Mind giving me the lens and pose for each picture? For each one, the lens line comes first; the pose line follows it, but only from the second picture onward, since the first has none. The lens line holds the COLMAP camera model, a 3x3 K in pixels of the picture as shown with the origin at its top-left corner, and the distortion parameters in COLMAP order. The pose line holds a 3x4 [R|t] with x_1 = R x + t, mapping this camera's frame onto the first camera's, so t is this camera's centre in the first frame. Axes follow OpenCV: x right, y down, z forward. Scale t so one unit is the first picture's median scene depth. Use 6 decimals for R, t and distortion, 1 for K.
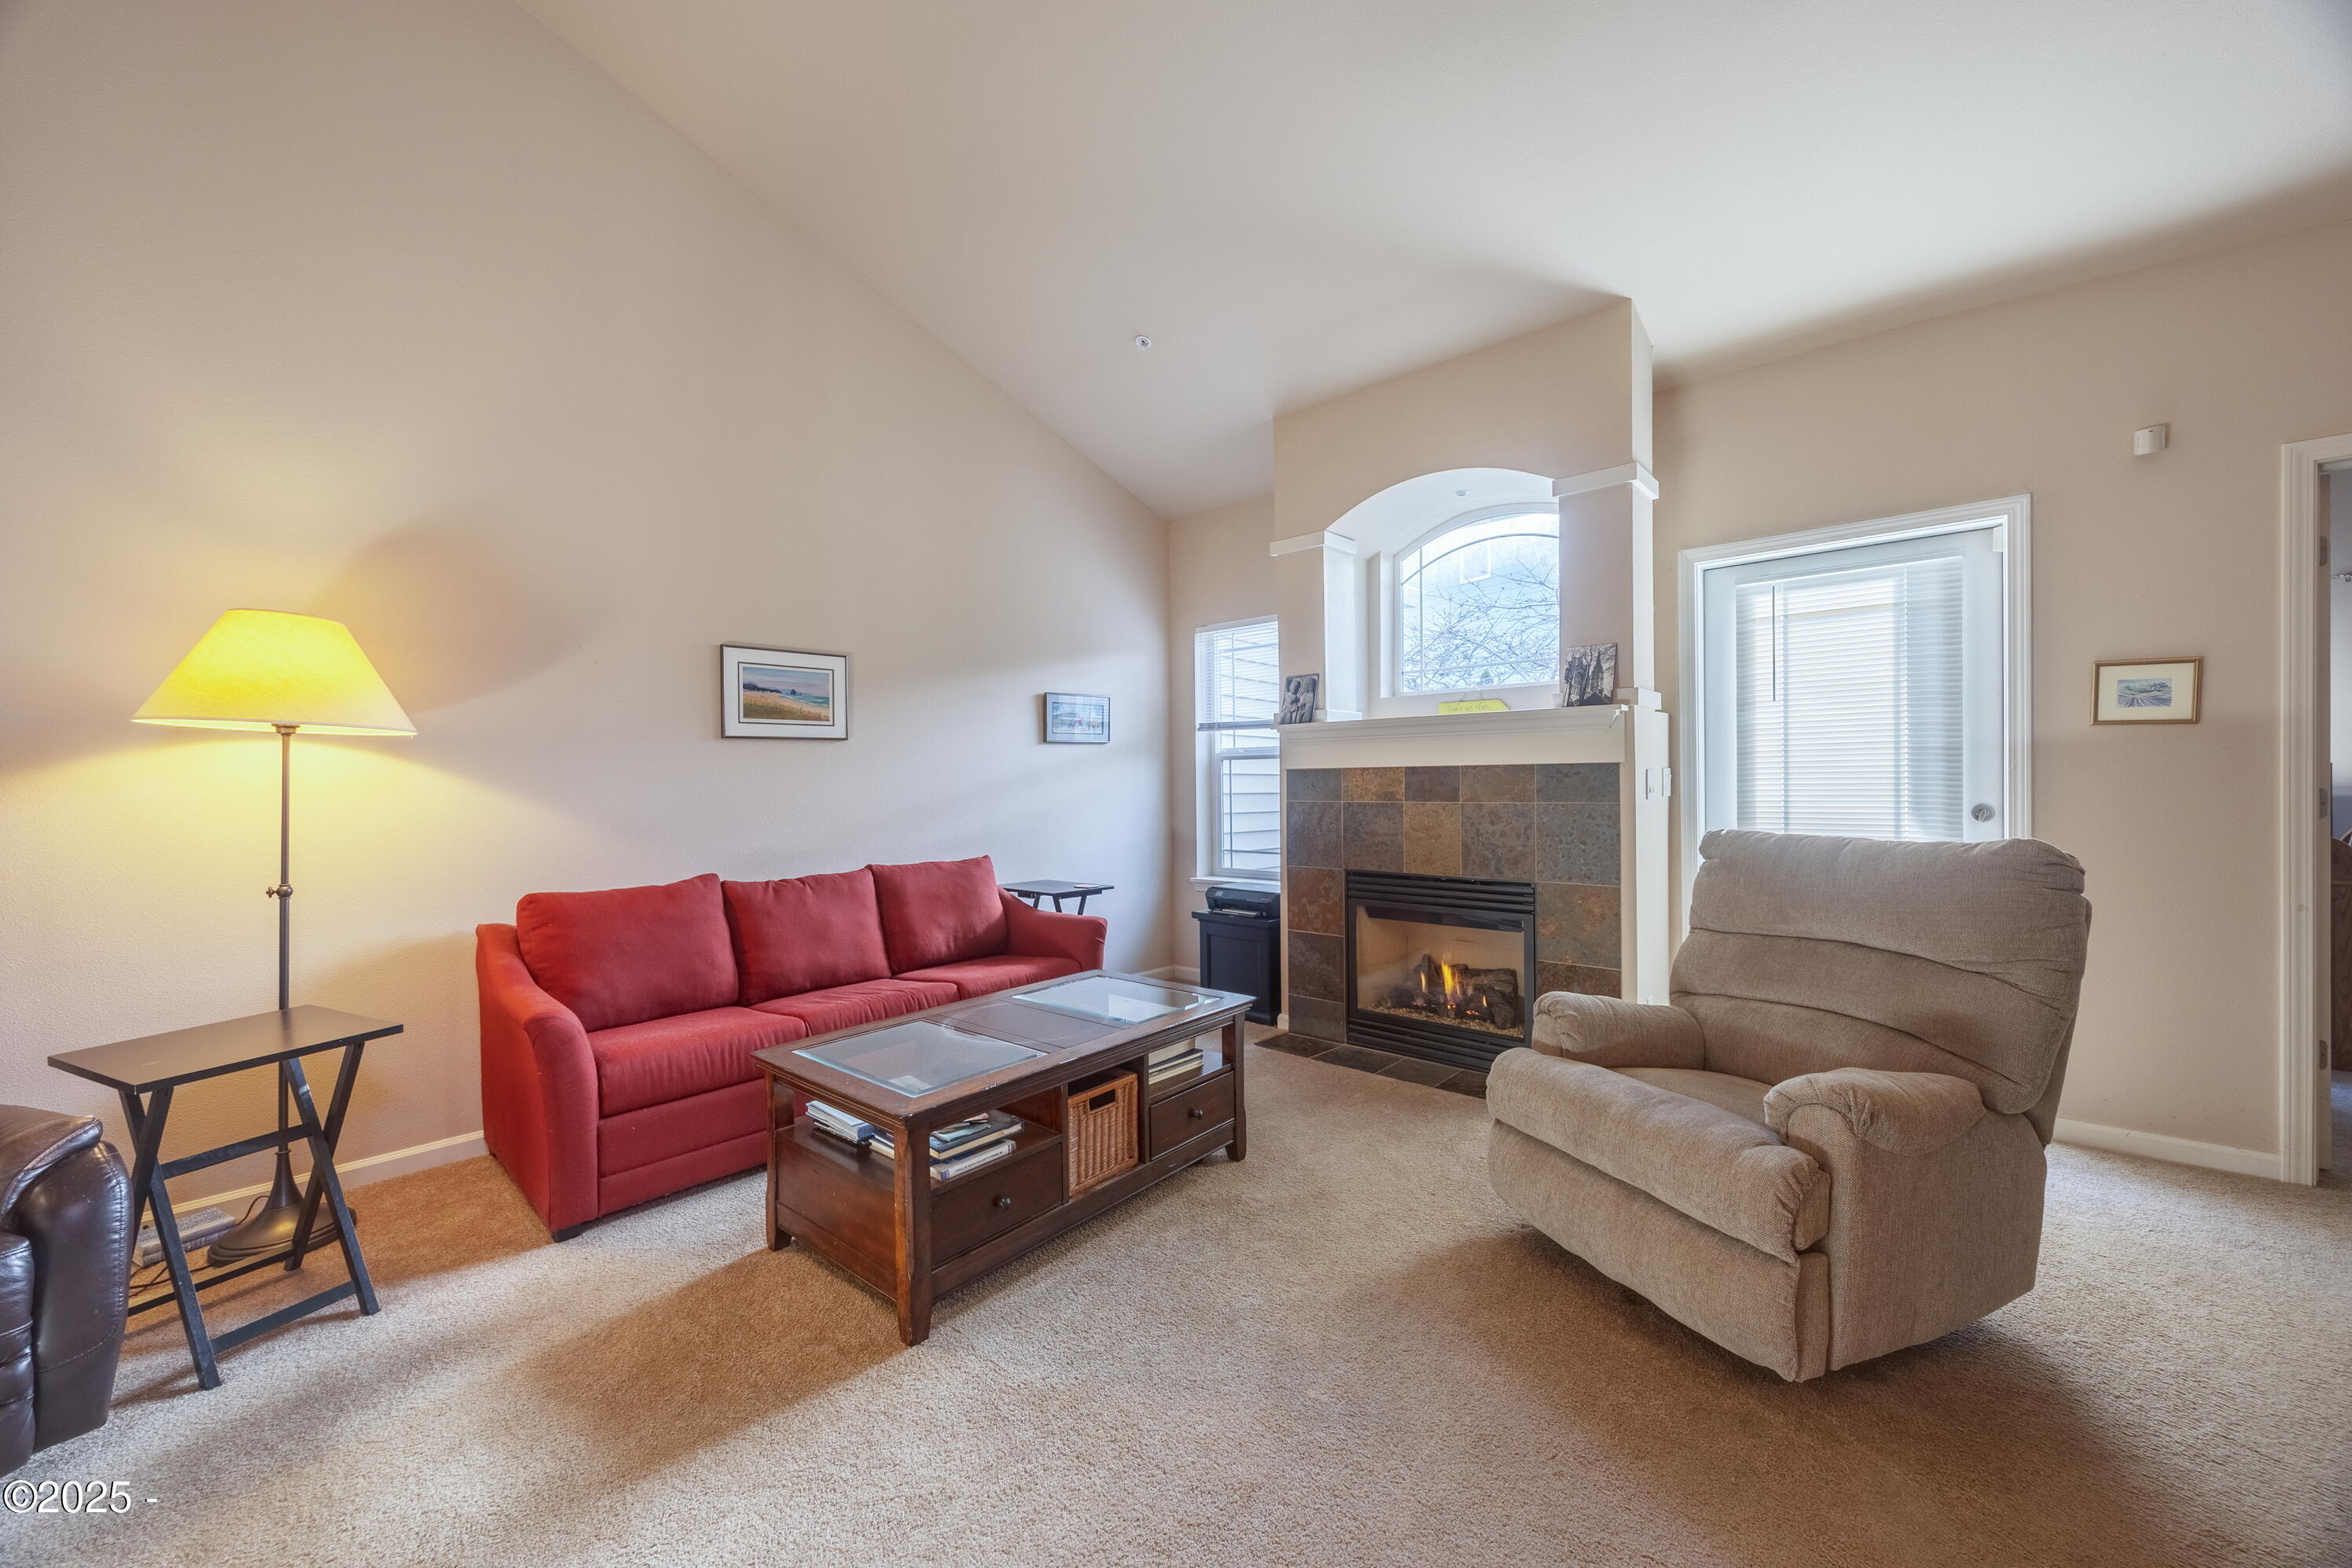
lens RADIAL K [[894.7, 0, 1167.4], [0, 894.7, 781.0], [0, 0, 1]] dist [-0.000038, -0.000099]
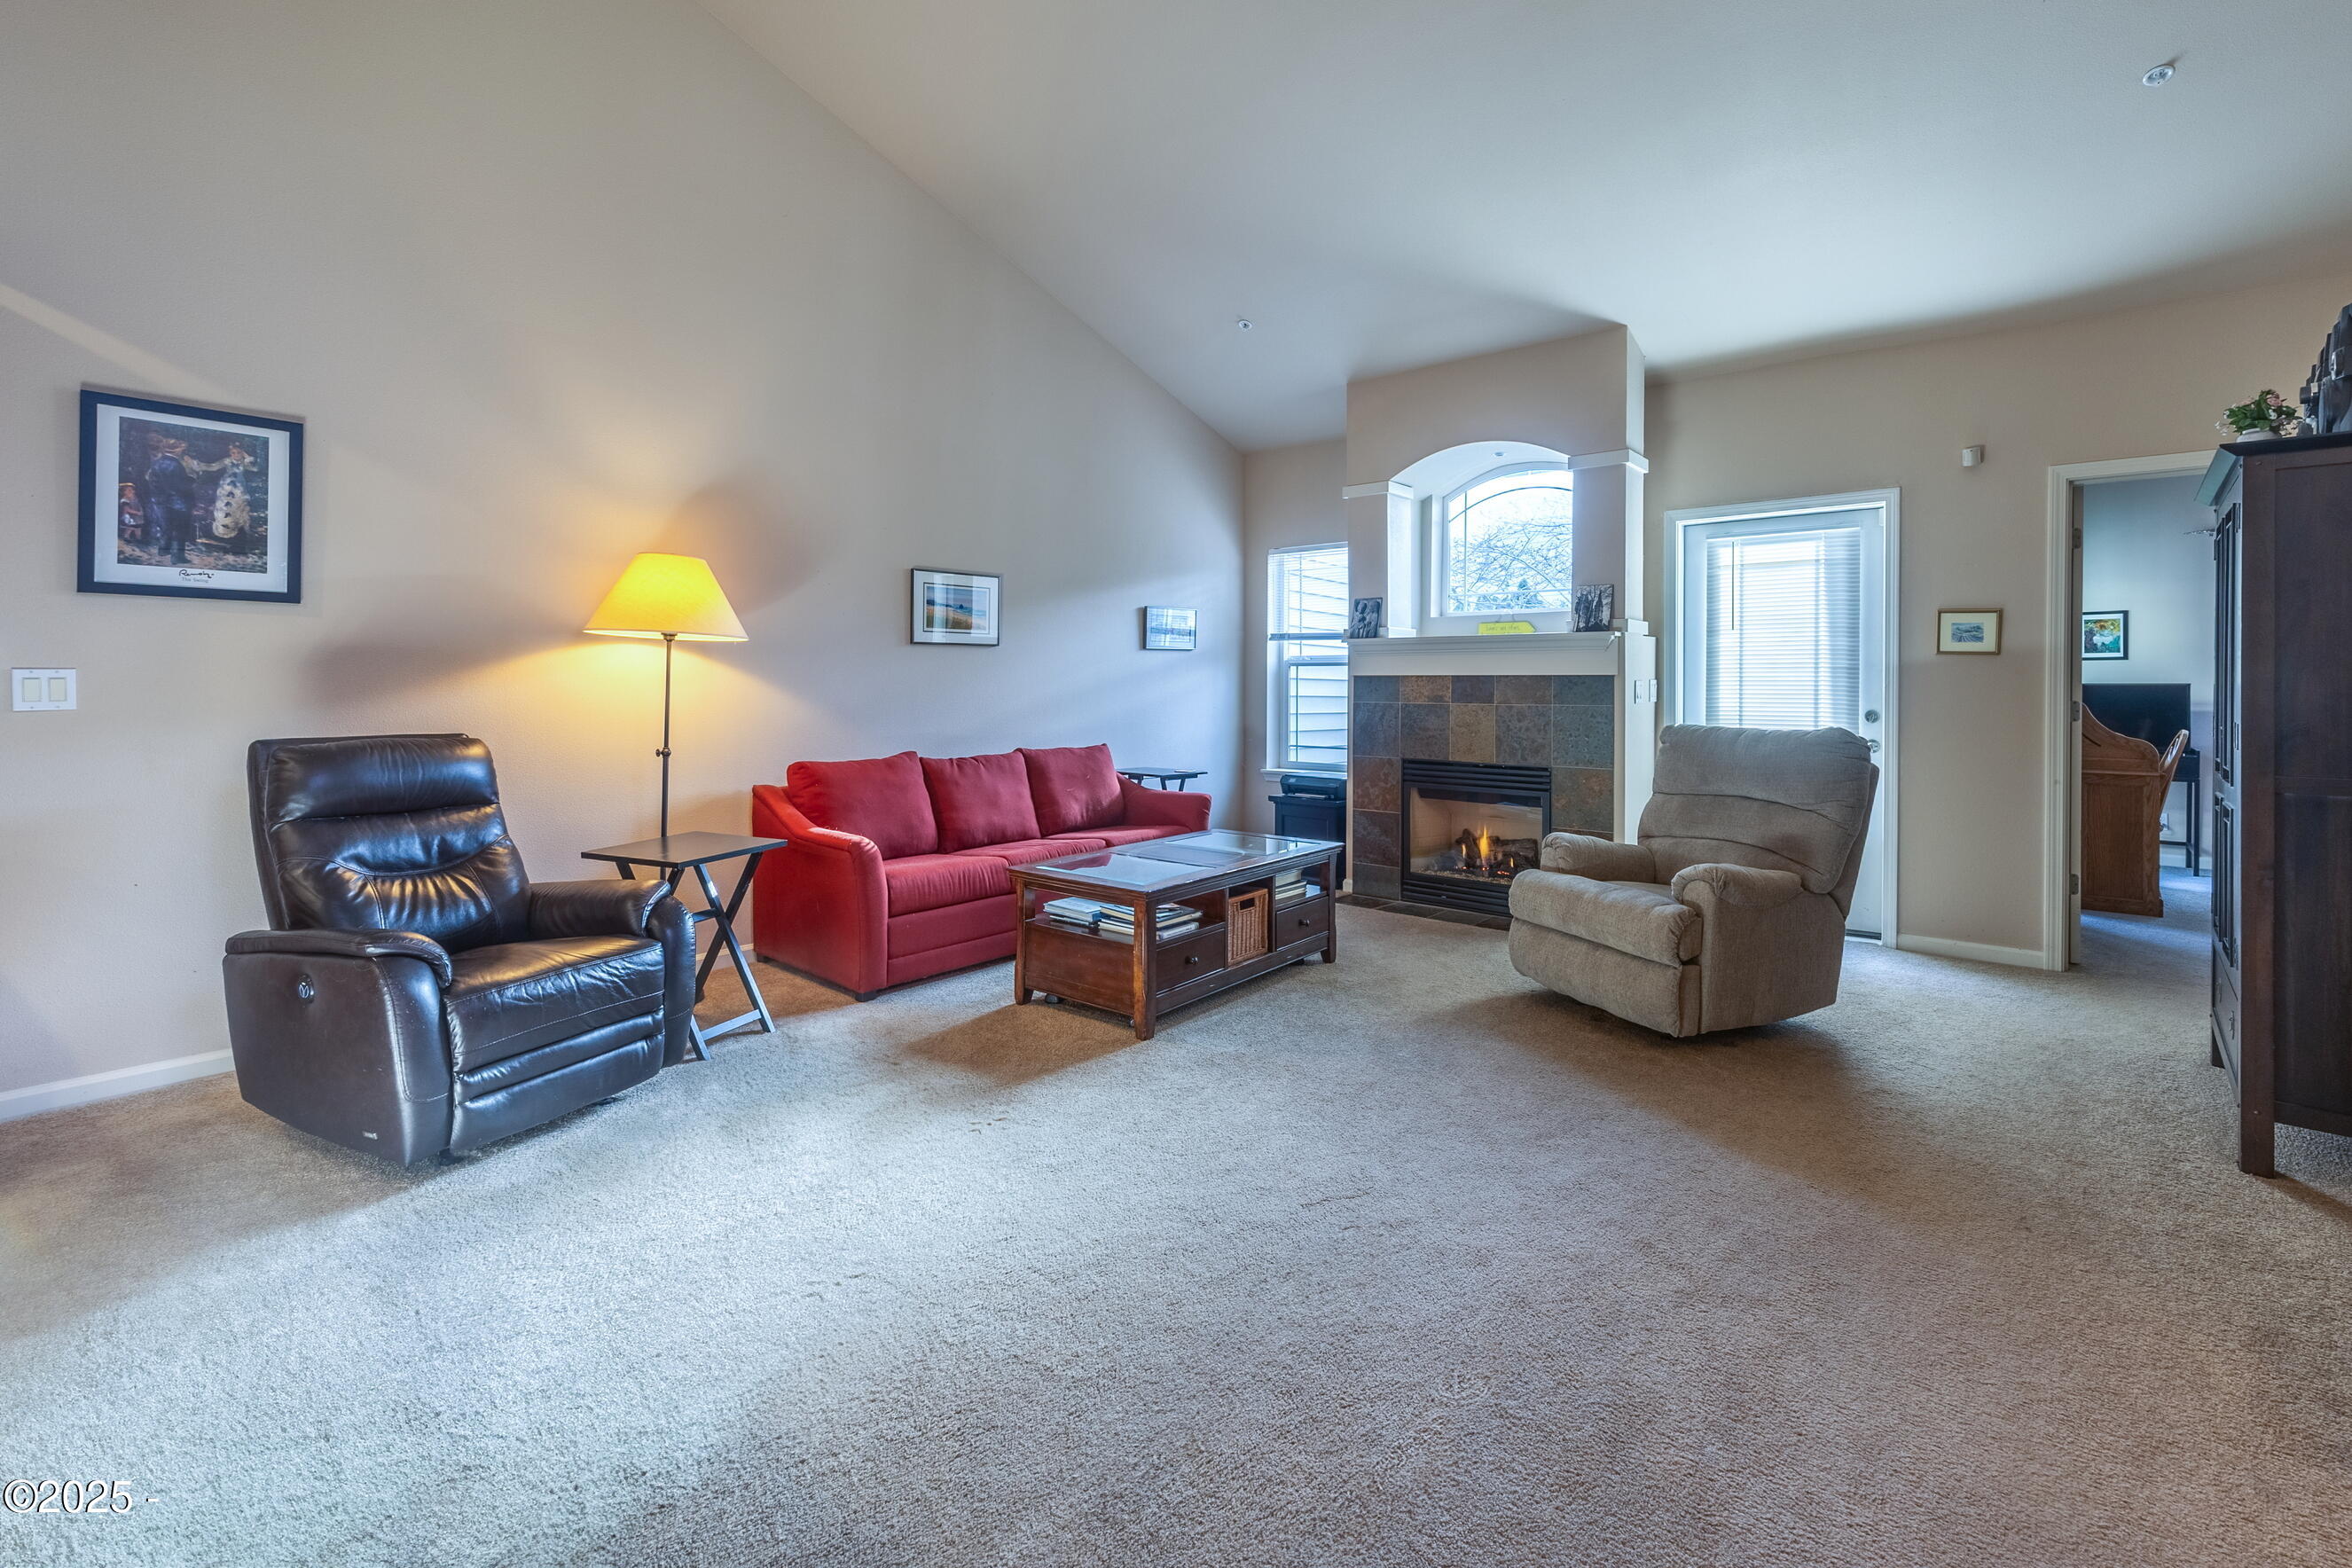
lens RADIAL K [[983.6, 0, 1235.4], [0, 983.6, 678.2], [0, 0, 1]] dist [0.002023, -0.001853]
pose [[0.998323, 0.015984, 0.055634, -0.149044], [-0.015648, 0.999857, -0.006478, 0.002553], [-0.055730, 0.005597, 0.998430, -0.470147]]
